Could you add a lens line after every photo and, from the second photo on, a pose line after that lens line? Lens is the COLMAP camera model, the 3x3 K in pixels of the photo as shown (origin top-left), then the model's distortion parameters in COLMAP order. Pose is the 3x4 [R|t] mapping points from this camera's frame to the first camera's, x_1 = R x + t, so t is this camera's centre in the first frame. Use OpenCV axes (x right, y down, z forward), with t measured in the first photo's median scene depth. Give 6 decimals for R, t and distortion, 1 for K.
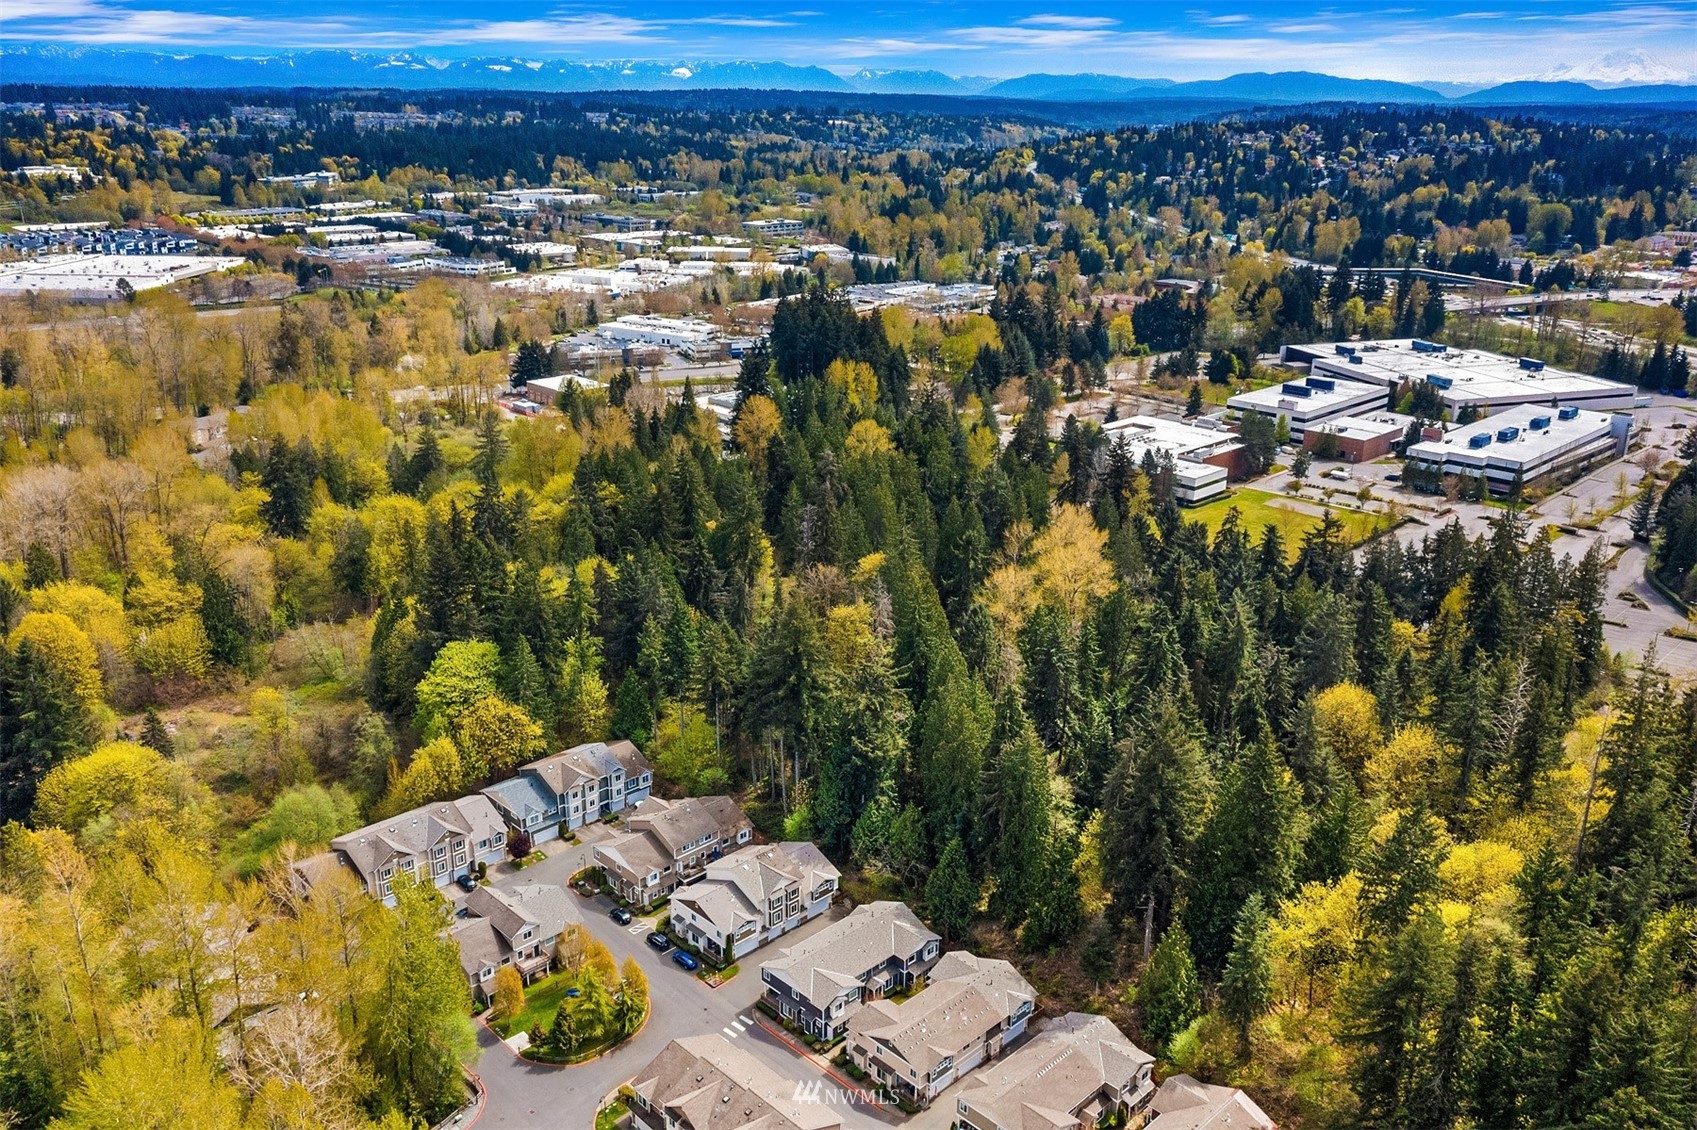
lens RADIAL K [[1352.0, 0, 845.4], [0, 1352.0, 566.1], [0, 0, 1]] dist [0.001768, 0.004047]
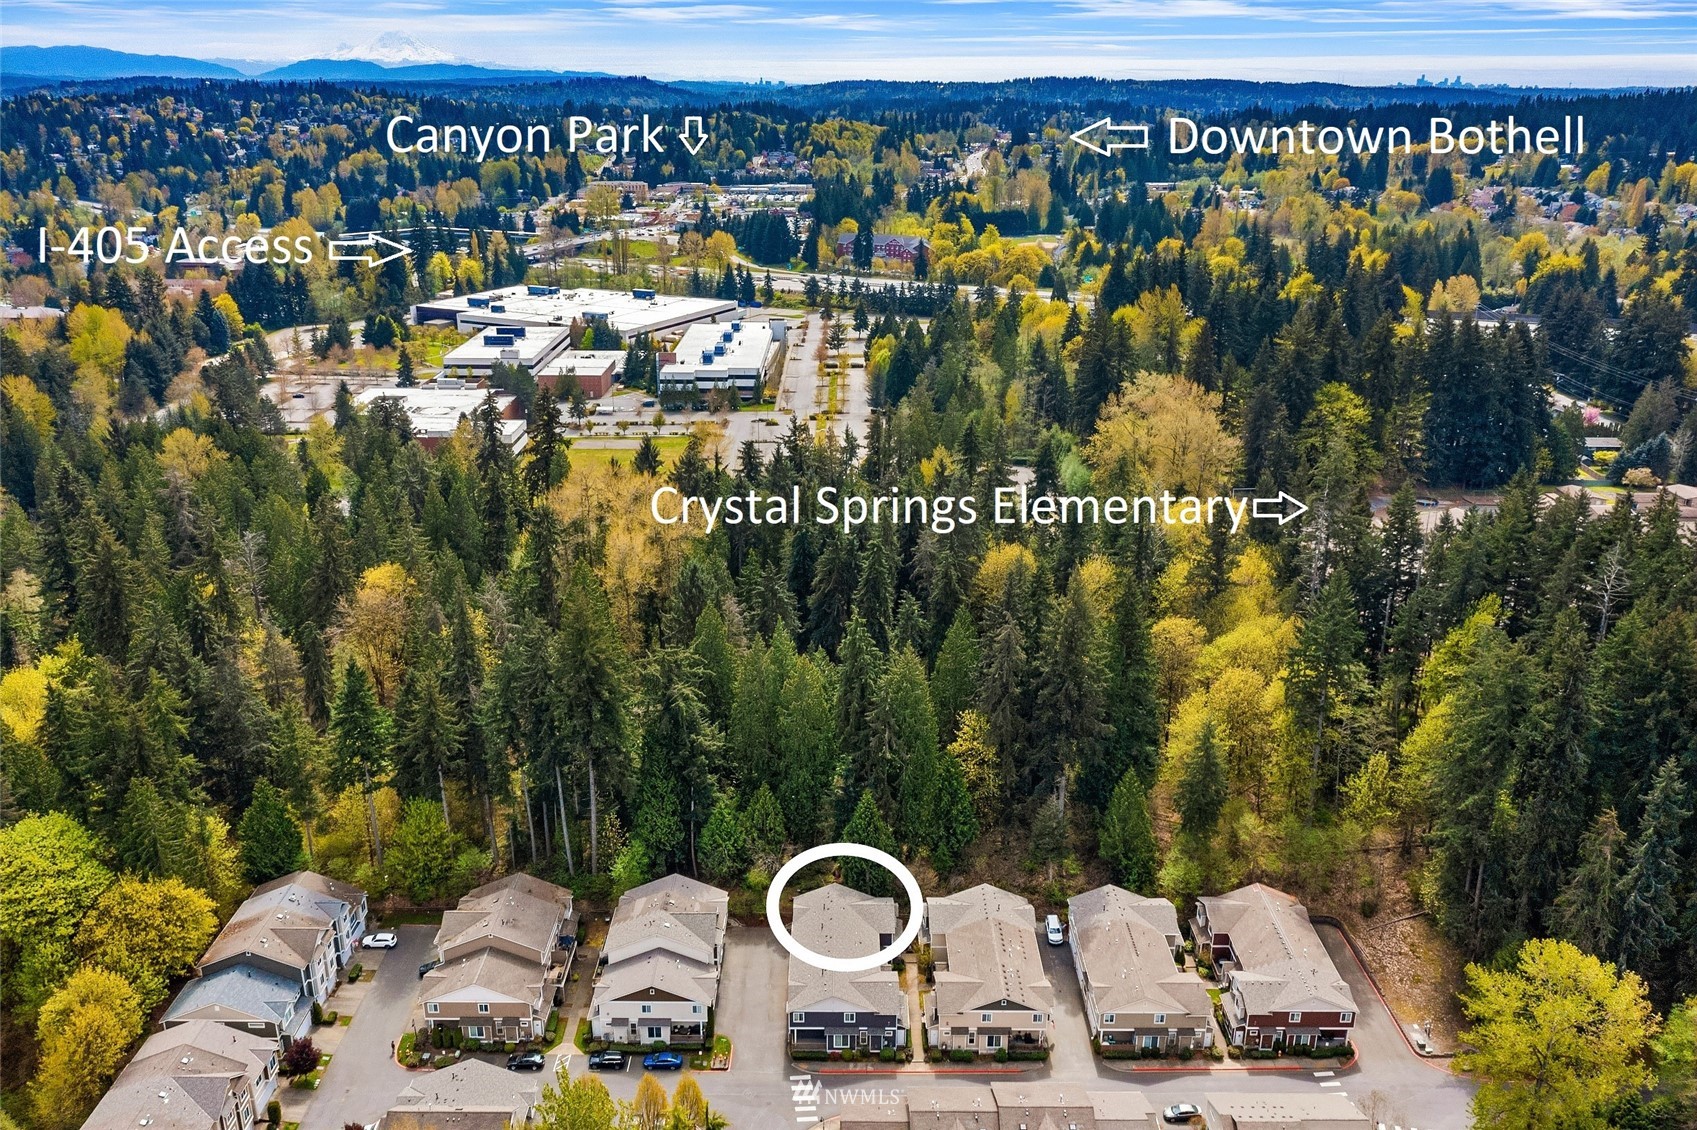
lens RADIAL K [[1352.0, 0, 847.1], [0, 1352.0, 563.5], [0, 0, 1]] dist [0.001768, 0.004047]
pose [[0.696560, -0.242157, 0.675400, -0.207010], [0.233761, 0.966557, 0.105464, -0.019183], [-0.678351, 0.084420, 0.729872, 0.134639]]
